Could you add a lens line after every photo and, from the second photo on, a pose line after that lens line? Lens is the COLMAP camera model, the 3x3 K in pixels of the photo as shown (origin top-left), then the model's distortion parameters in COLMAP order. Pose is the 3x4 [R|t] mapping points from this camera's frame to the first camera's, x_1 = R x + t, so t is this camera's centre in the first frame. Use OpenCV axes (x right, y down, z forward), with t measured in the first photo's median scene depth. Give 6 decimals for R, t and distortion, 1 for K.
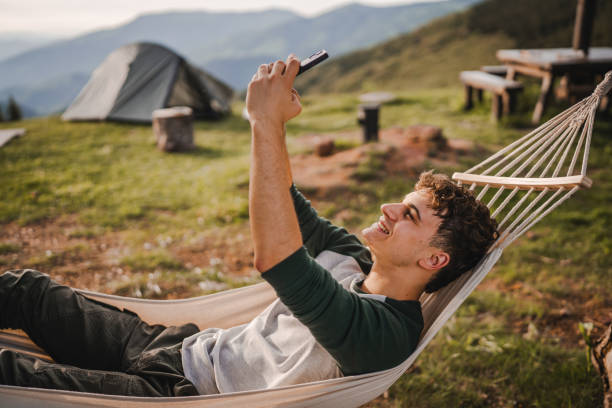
lens RADIAL K [[598.8, 0, 303.0], [0, 598.8, 202.2], [0, 0, 1]] dist [-0.017068, 0.130700]
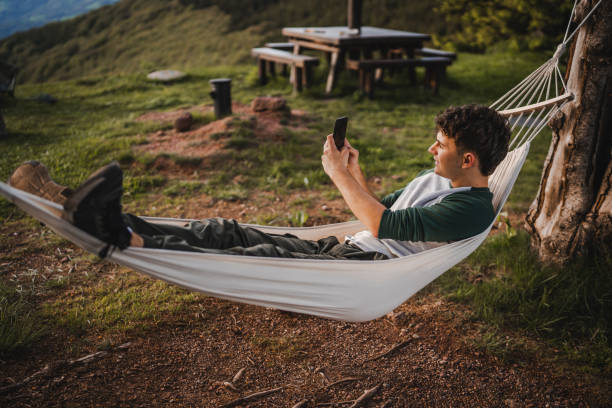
lens RADIAL K [[635.7, 0, 339.2], [0, 635.7, 222.9], [0, 0, 1]] dist [-0.001915, 0.019251]
pose [[0.882303, -0.127693, 0.453029, -0.242321], [0.103573, 0.991576, 0.077777, 0.023444], [-0.459145, -0.021701, 0.888096, -0.090168]]
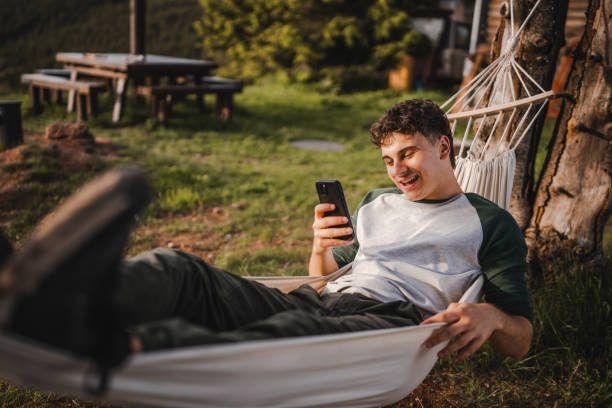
lens RADIAL K [[616.8, 0, 299.5], [0, 616.8, 195.4], [0, 0, 1]] dist [-0.019441, 0.145702]
pose [[0.684750, -0.126630, 0.717692, -0.262977], [0.153535, 0.987752, 0.027791, 0.015048], [-0.712422, 0.091161, 0.695805, 0.080605]]
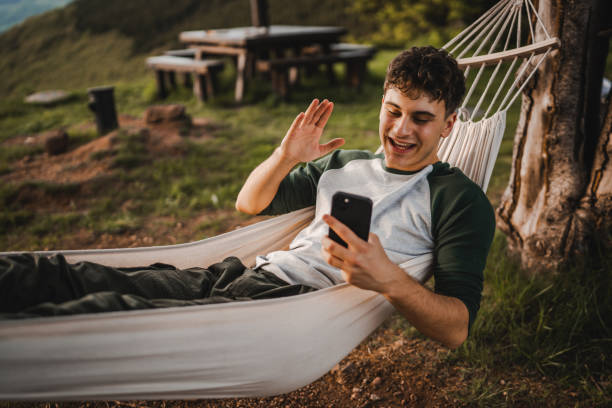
lens RADIAL K [[669.6, 0, 340.7], [0, 669.6, 214.6], [0, 0, 1]] dist [-0.000177, 0.035881]
pose [[0.812509, -0.195742, 0.549103, -0.172818], [0.200332, 0.978330, 0.052319, 0.036434], [-0.547445, 0.067493, 0.834115, 0.018734]]
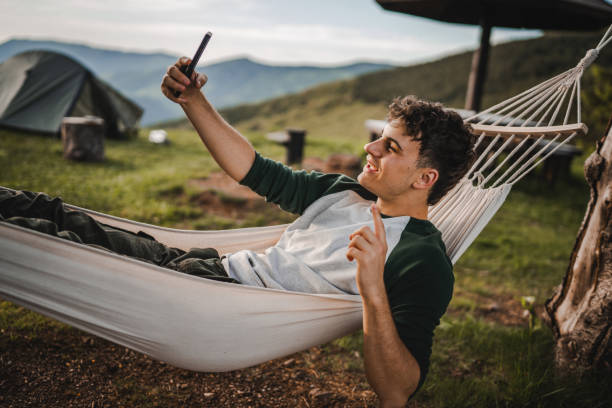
lens RADIAL K [[611.7, 0, 310.3], [0, 611.7, 203.2], [0, 0, 1]] dist [0.006740, 0.023722]
pose [[0.974935, 0.082815, 0.206504, -0.070958], [-0.064034, 0.993316, -0.096039, 0.064195], [-0.213078, 0.080408, 0.973721, -0.018115]]
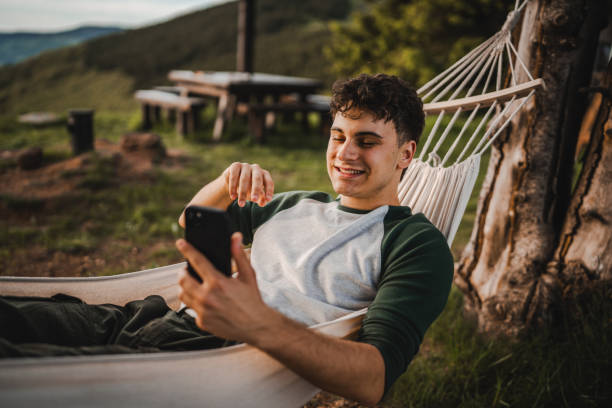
lens RADIAL K [[611.7, 0, 310.3], [0, 611.7, 203.2], [0, 0, 1]] dist [0.006740, 0.023722]
pose [[0.822596, -0.073139, 0.563903, -0.132418], [0.107708, 0.993782, -0.028224, 0.039255], [-0.558333, 0.083954, 0.825358, 0.063830]]
